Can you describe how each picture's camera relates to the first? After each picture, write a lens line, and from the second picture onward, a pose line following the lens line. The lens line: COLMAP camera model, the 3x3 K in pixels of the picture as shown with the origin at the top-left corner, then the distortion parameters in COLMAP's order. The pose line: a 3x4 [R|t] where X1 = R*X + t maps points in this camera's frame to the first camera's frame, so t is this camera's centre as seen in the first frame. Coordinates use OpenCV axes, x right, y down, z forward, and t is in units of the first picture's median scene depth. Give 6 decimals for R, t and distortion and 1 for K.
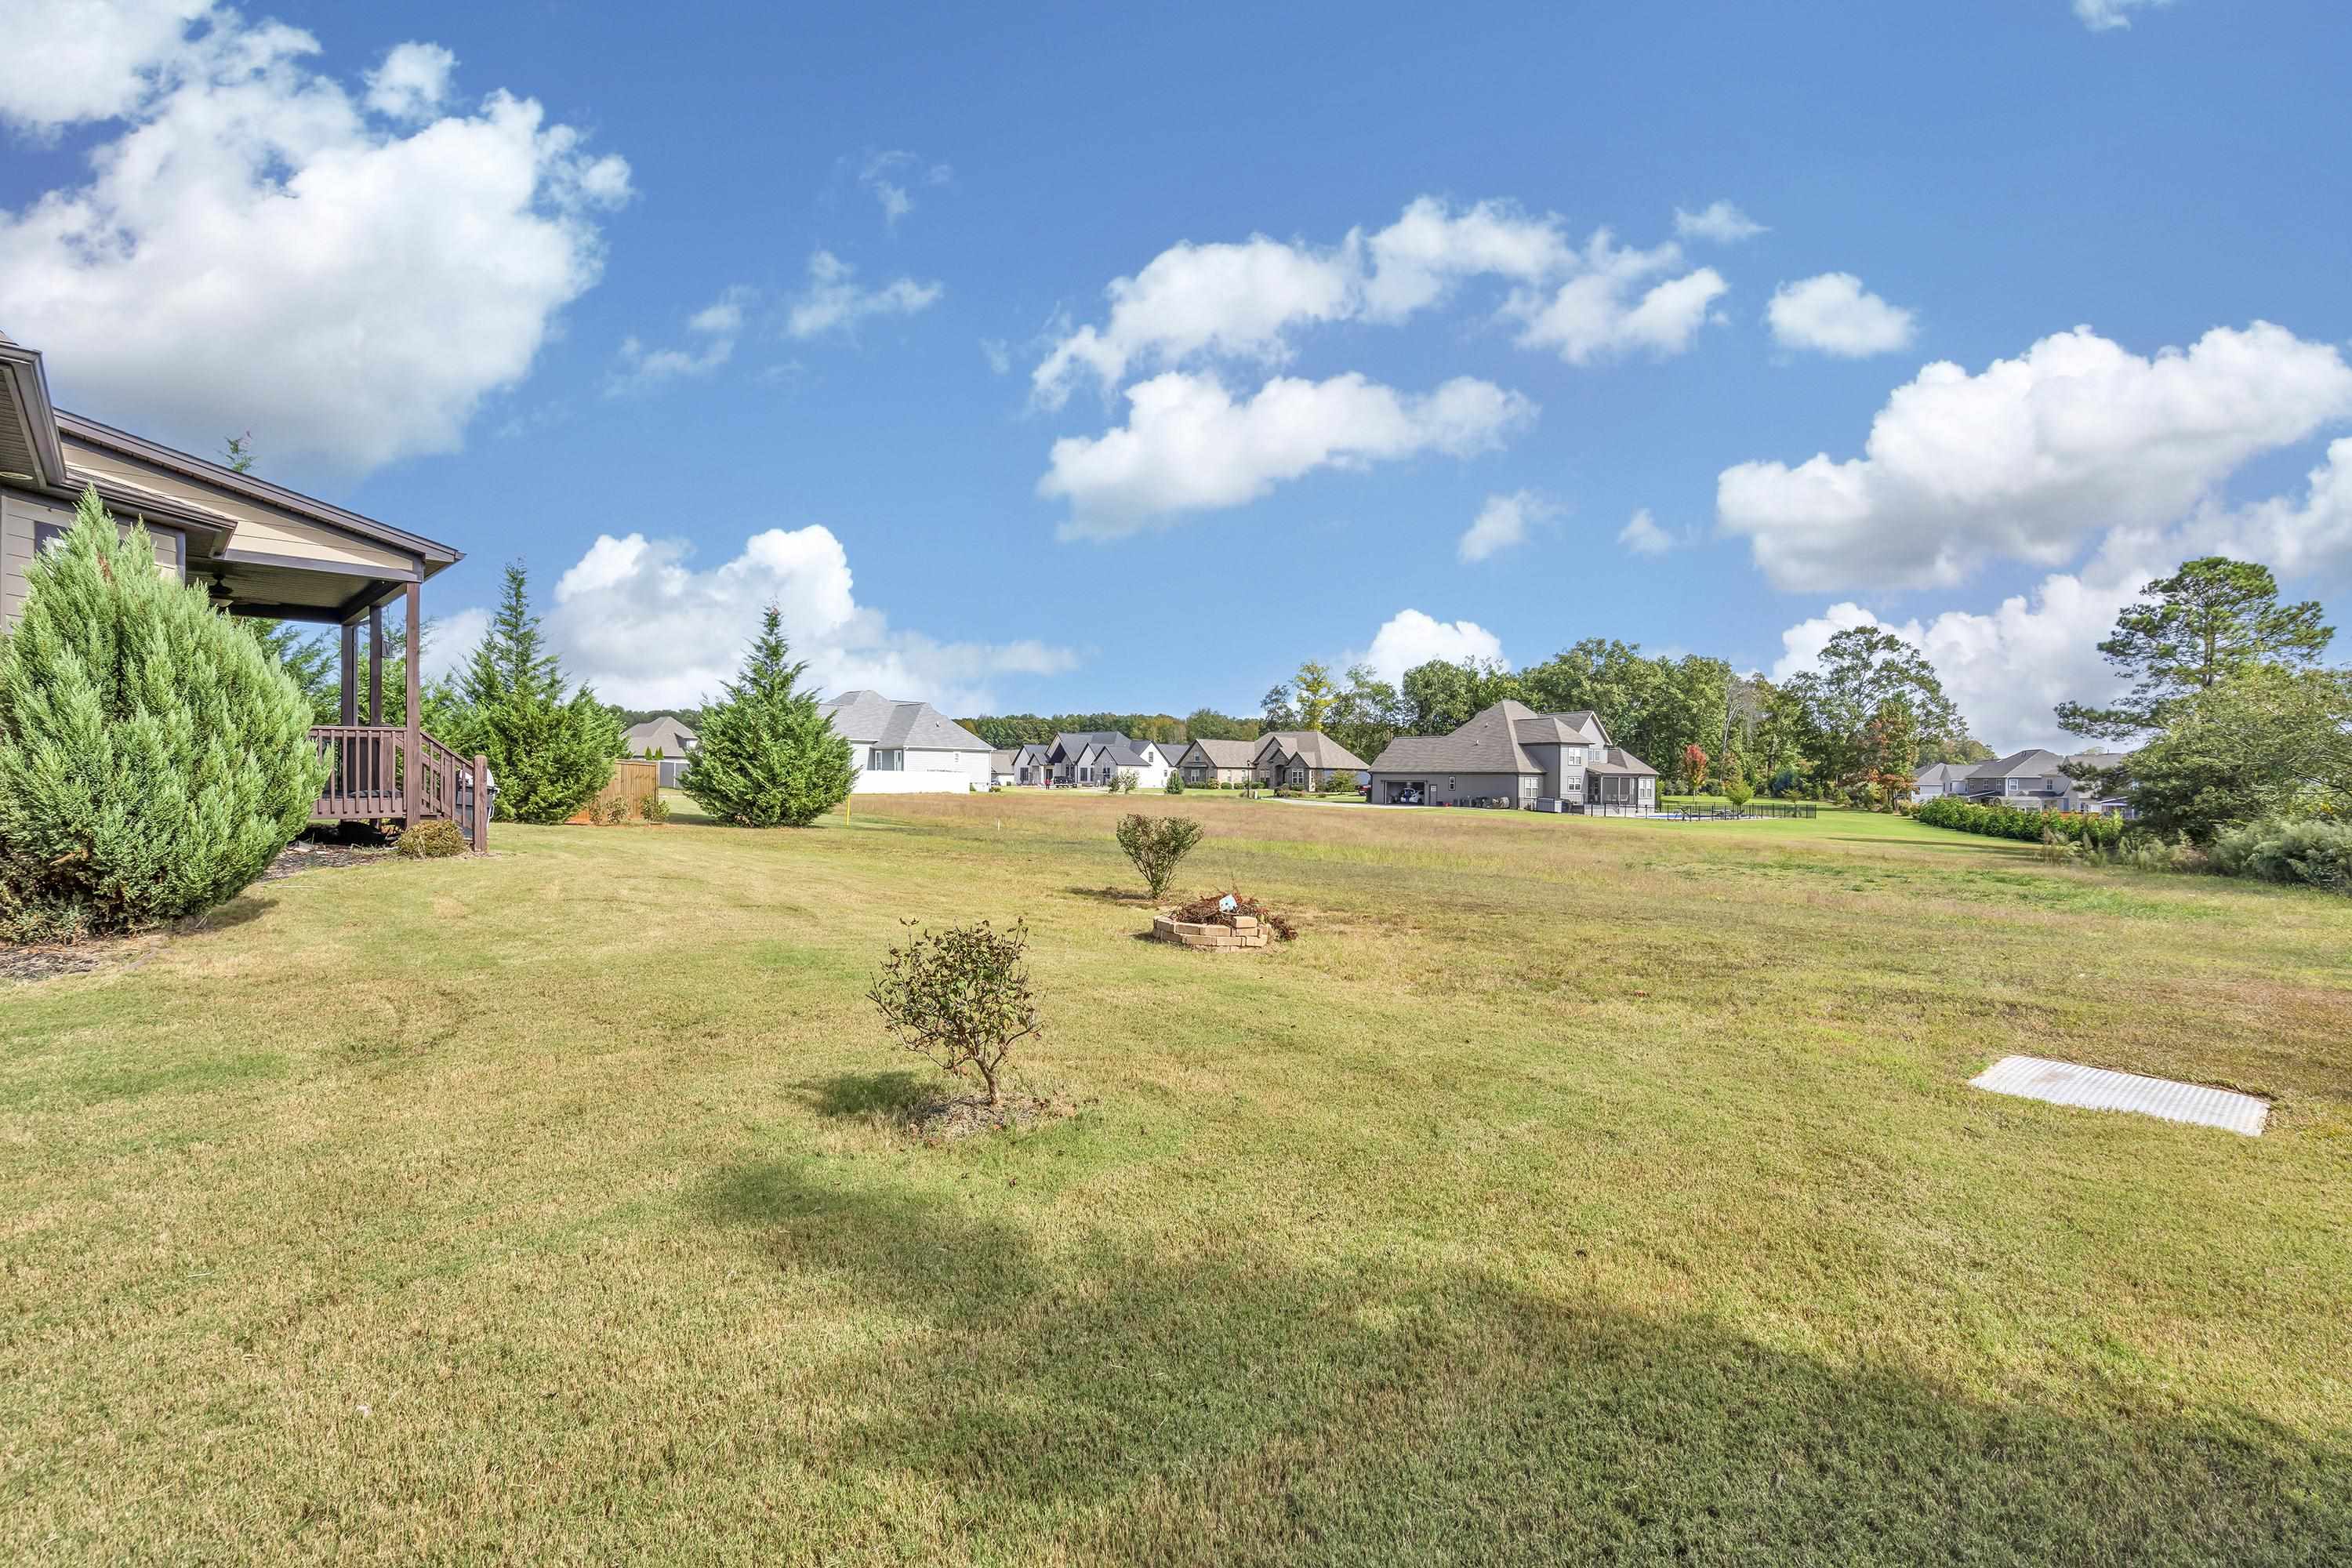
lens RADIAL K [[1093.5, 0, 1188.4], [0, 1093.5, 774.5], [0, 0, 1]] dist [-0.003363, 0.002473]
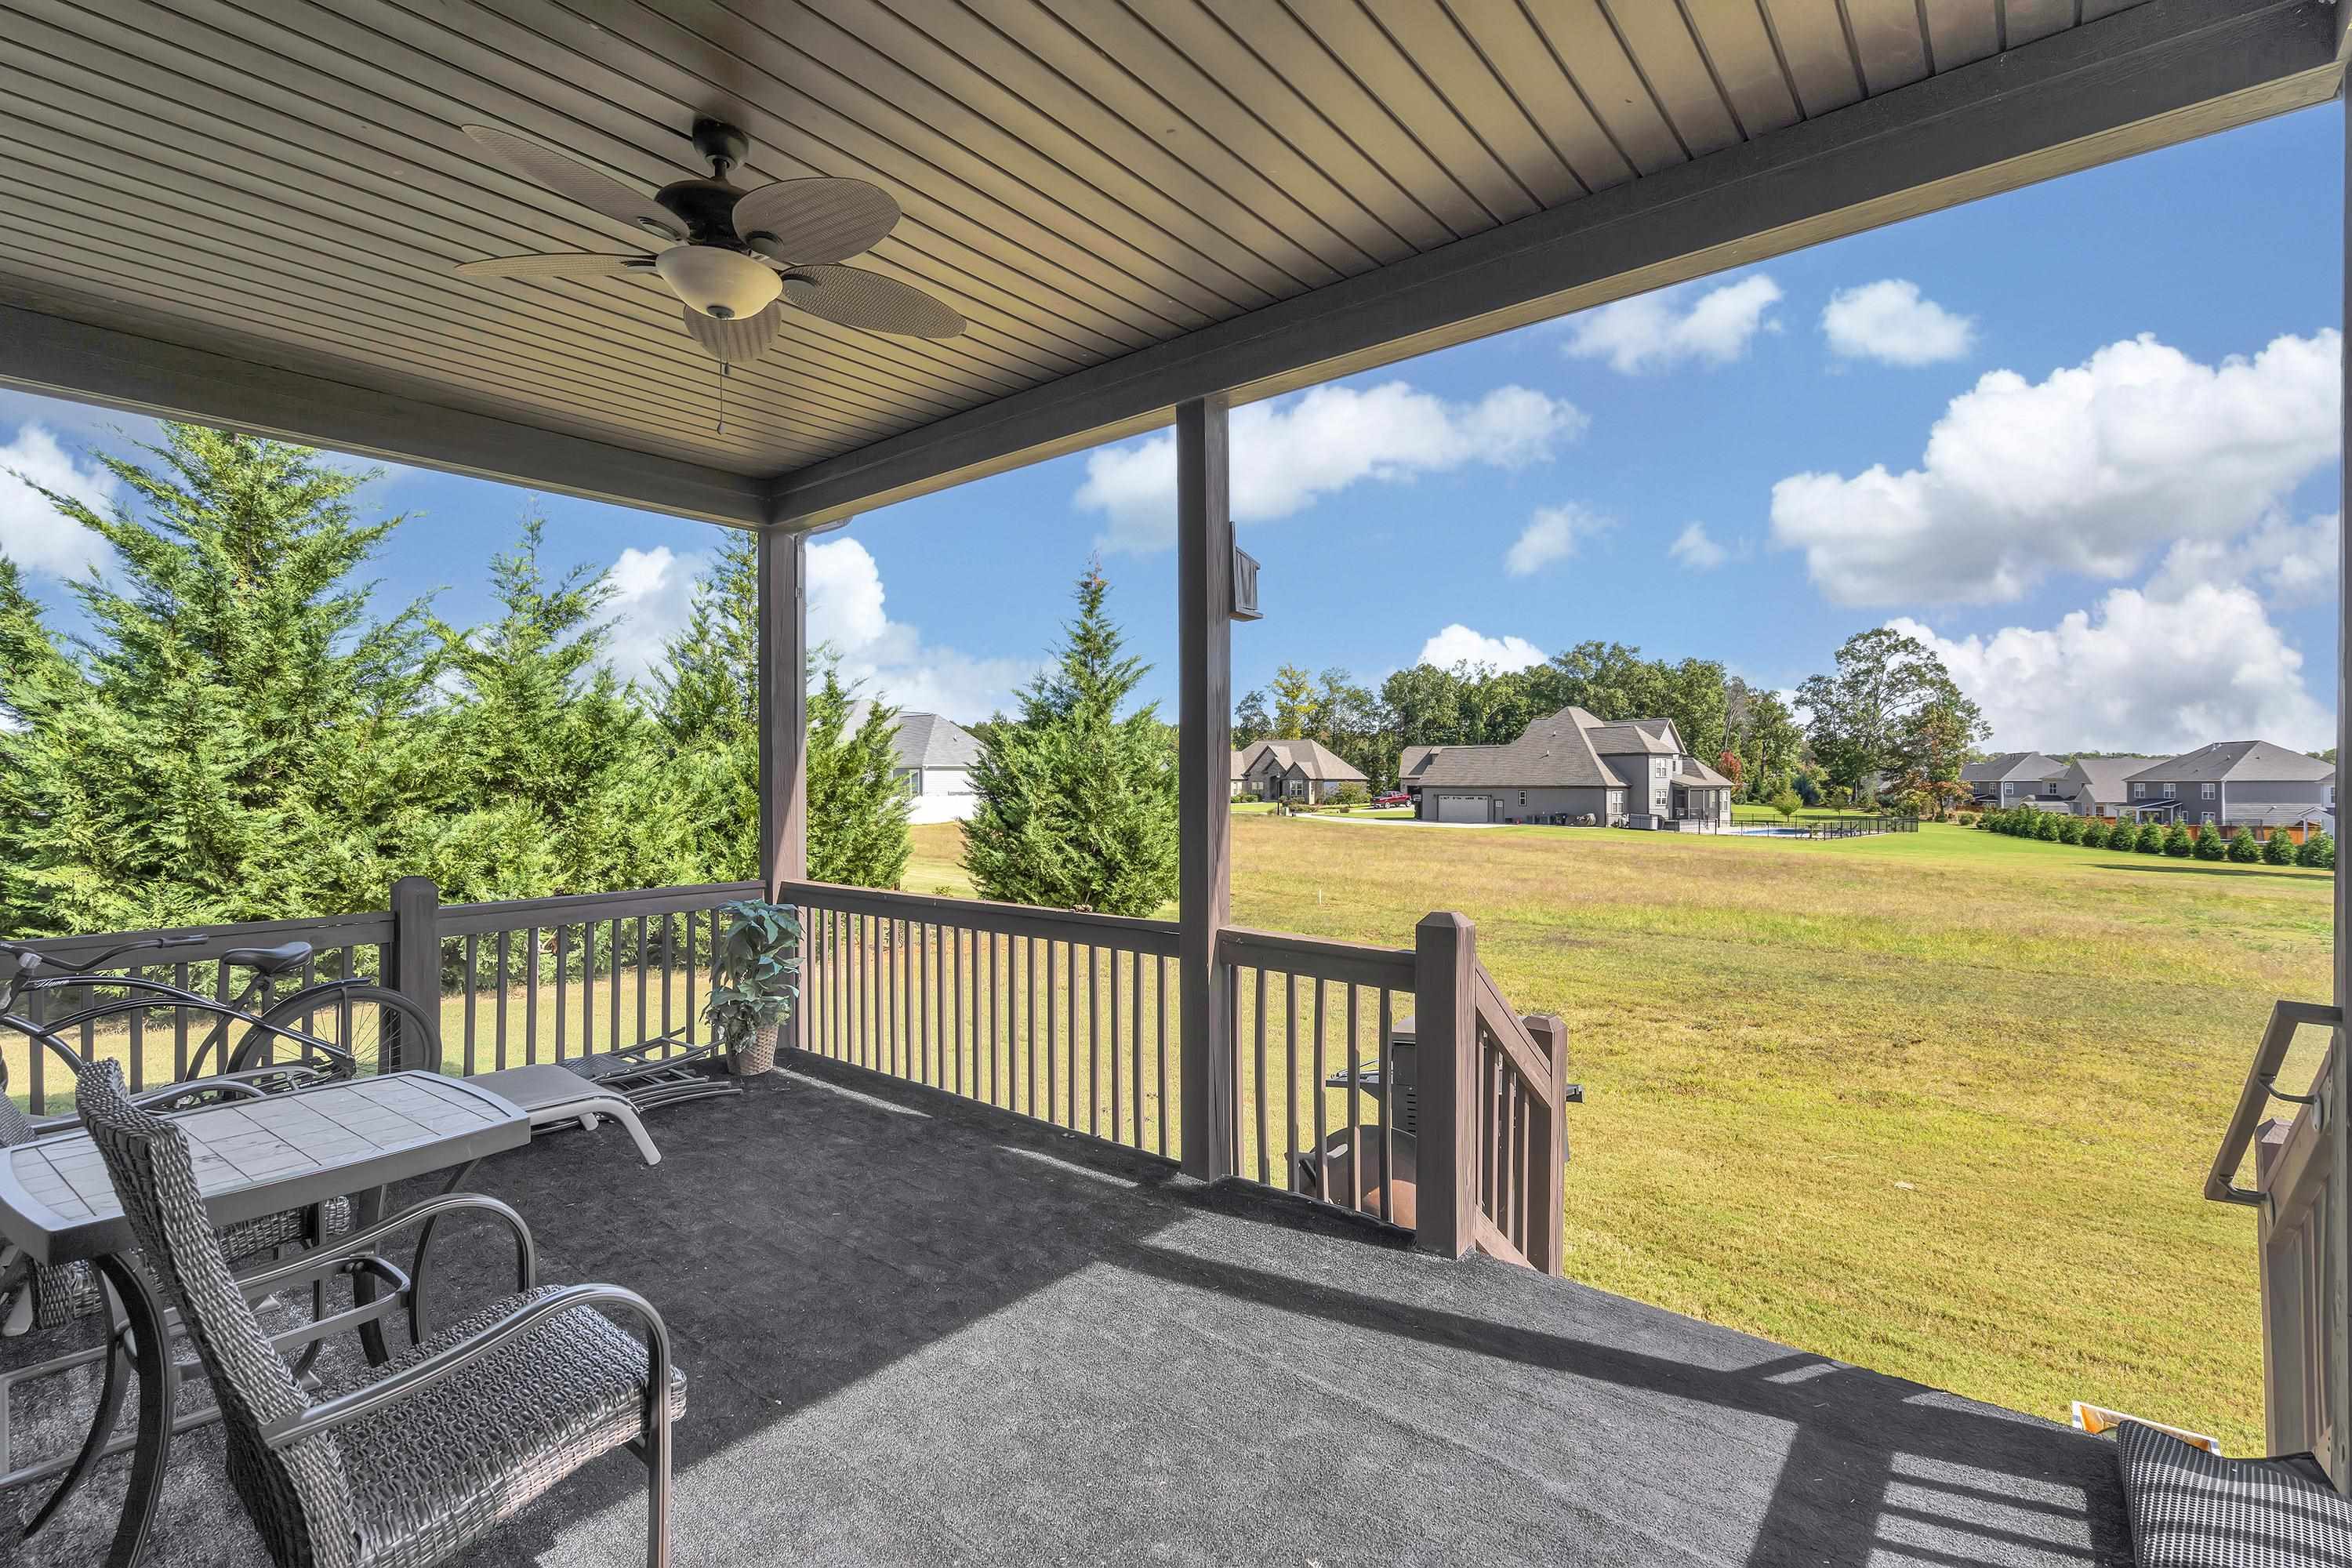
lens RADIAL K [[1093.5, 0, 1186.2], [0, 1093.5, 781.4], [0, 0, 1]] dist [-0.003363, 0.002473]
pose [[0.995848, -0.011470, 0.090306, -0.111733], [0.011344, 0.999934, 0.001914, -0.010205], [-0.090322, -0.000882, 0.995912, 0.109572]]
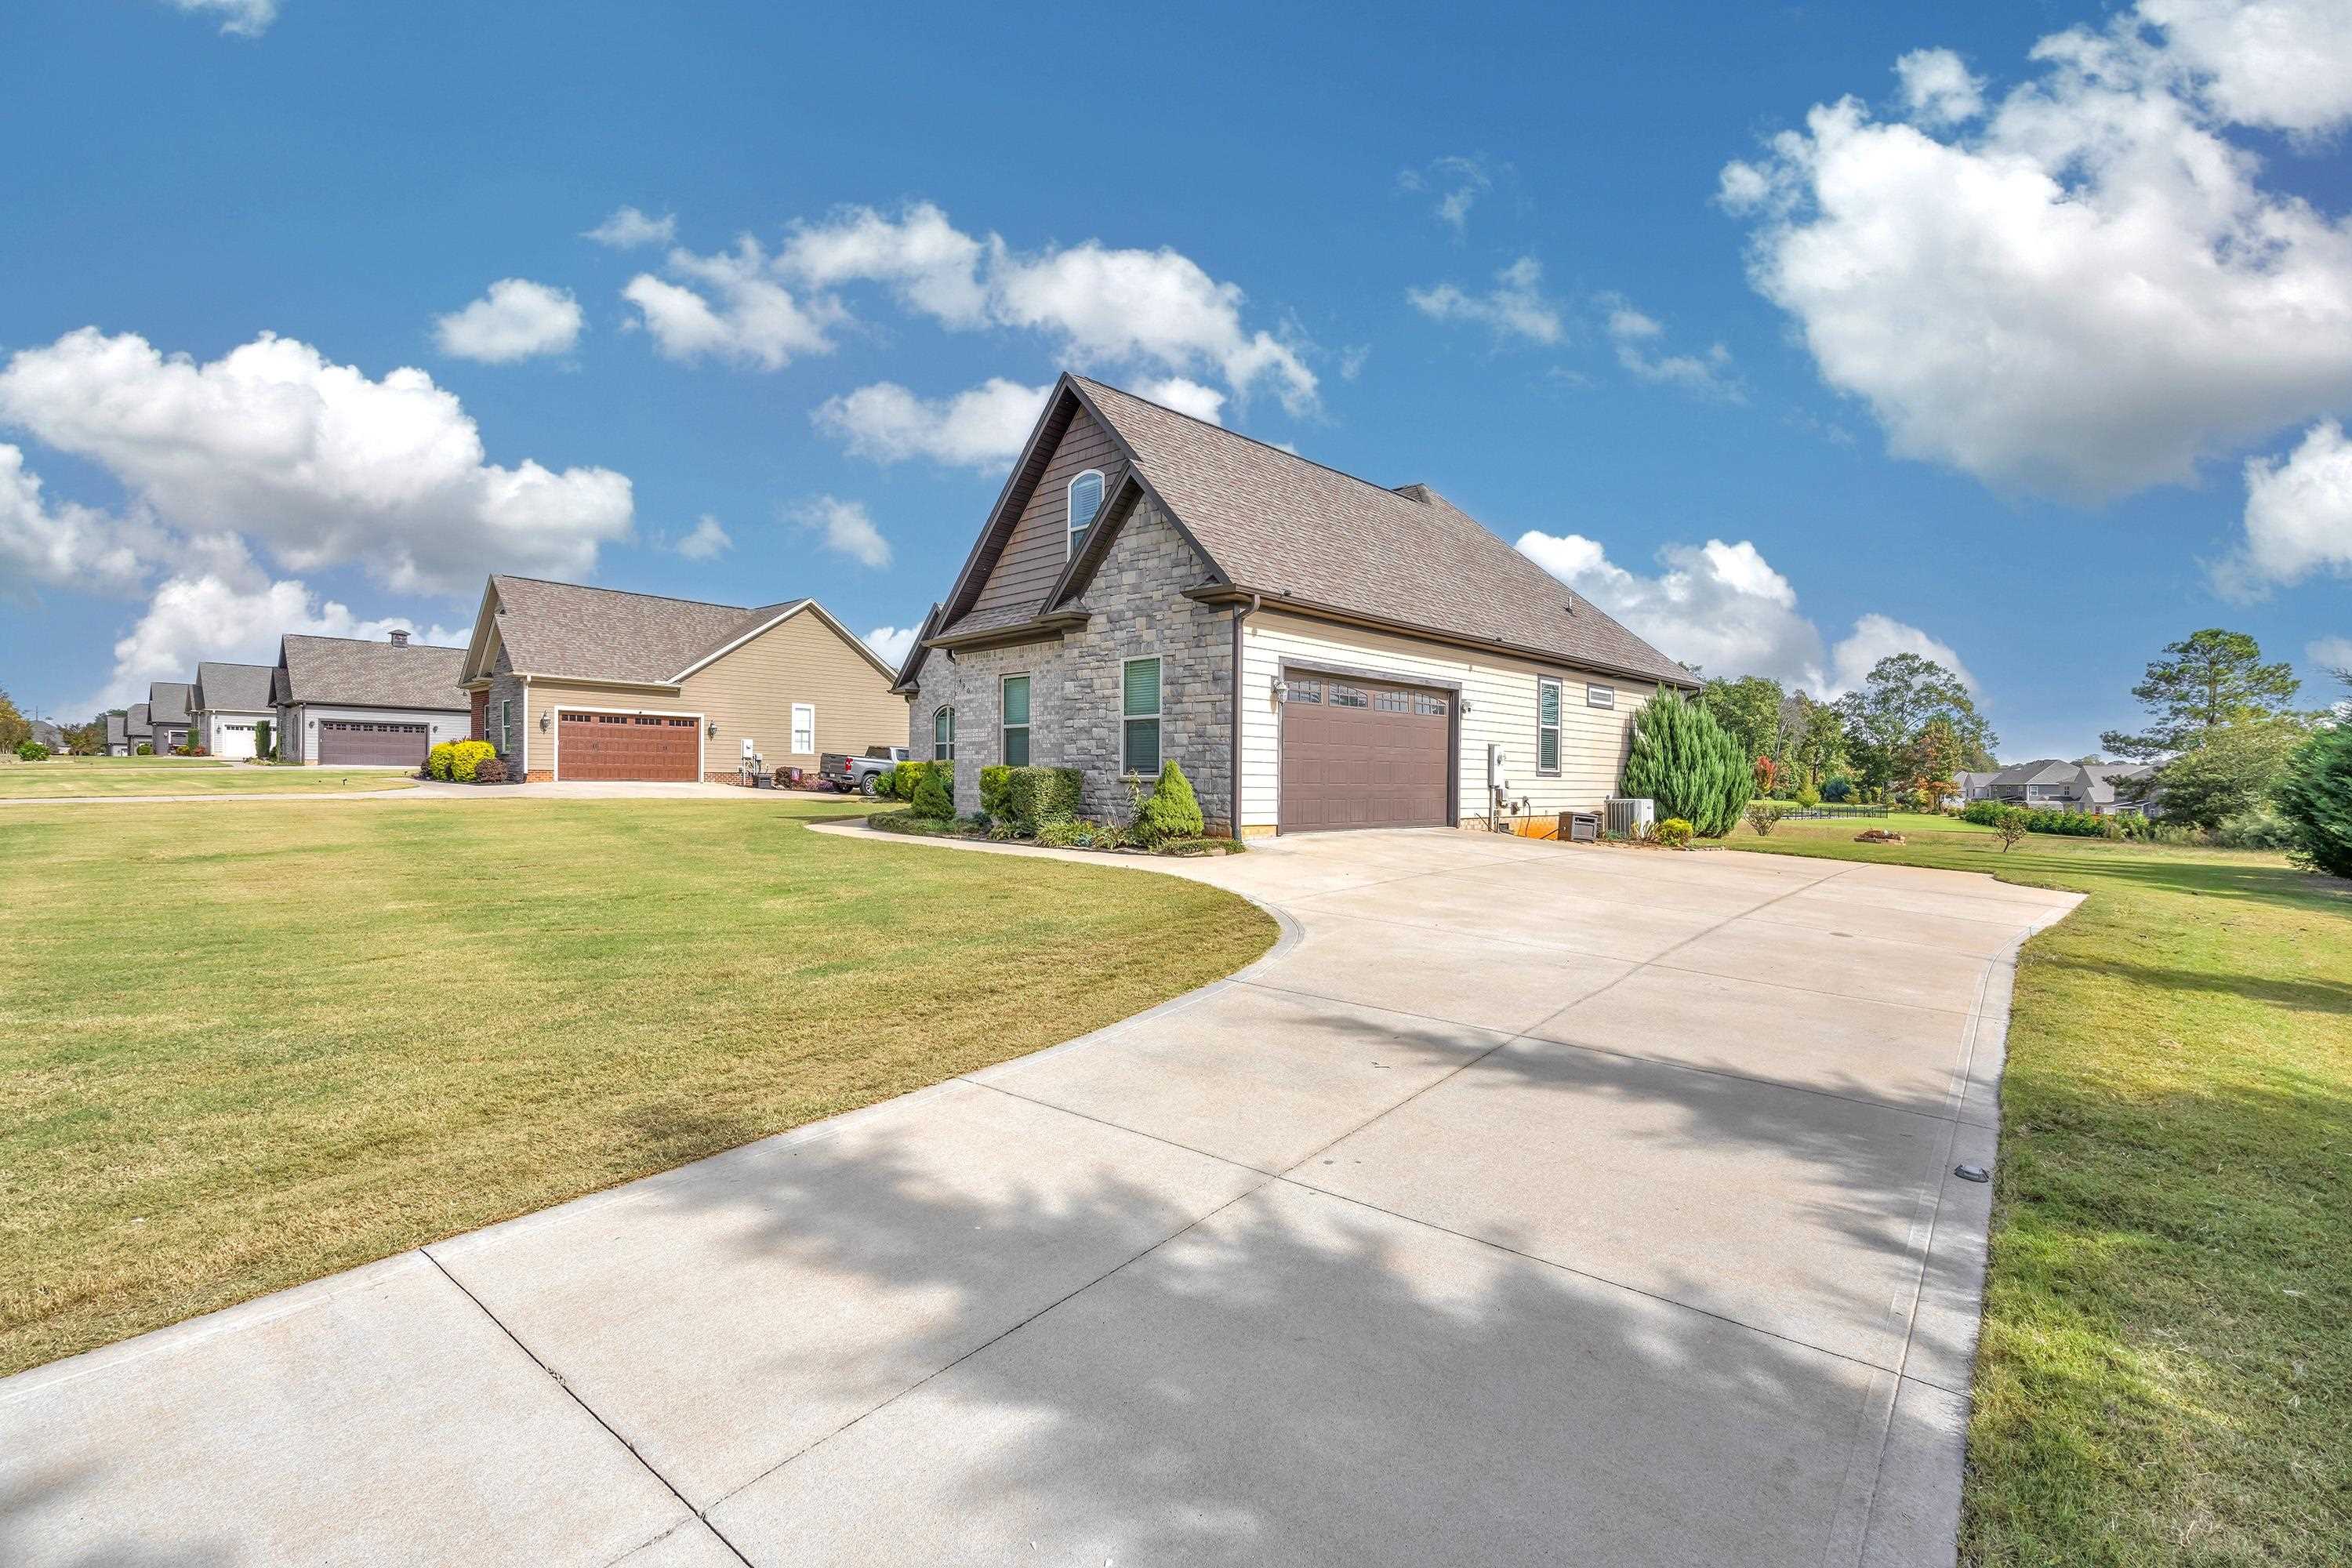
lens RADIAL K [[1093.5, 0, 1180.7], [0, 1093.5, 783.8], [0, 0, 1]] dist [-0.003363, 0.002473]
pose [[0.999997, -0.001390, 0.001777, -0.193032], [0.001385, 0.999995, 0.002983, -0.002751], [-0.001781, -0.002980, 0.999994, -0.197034]]
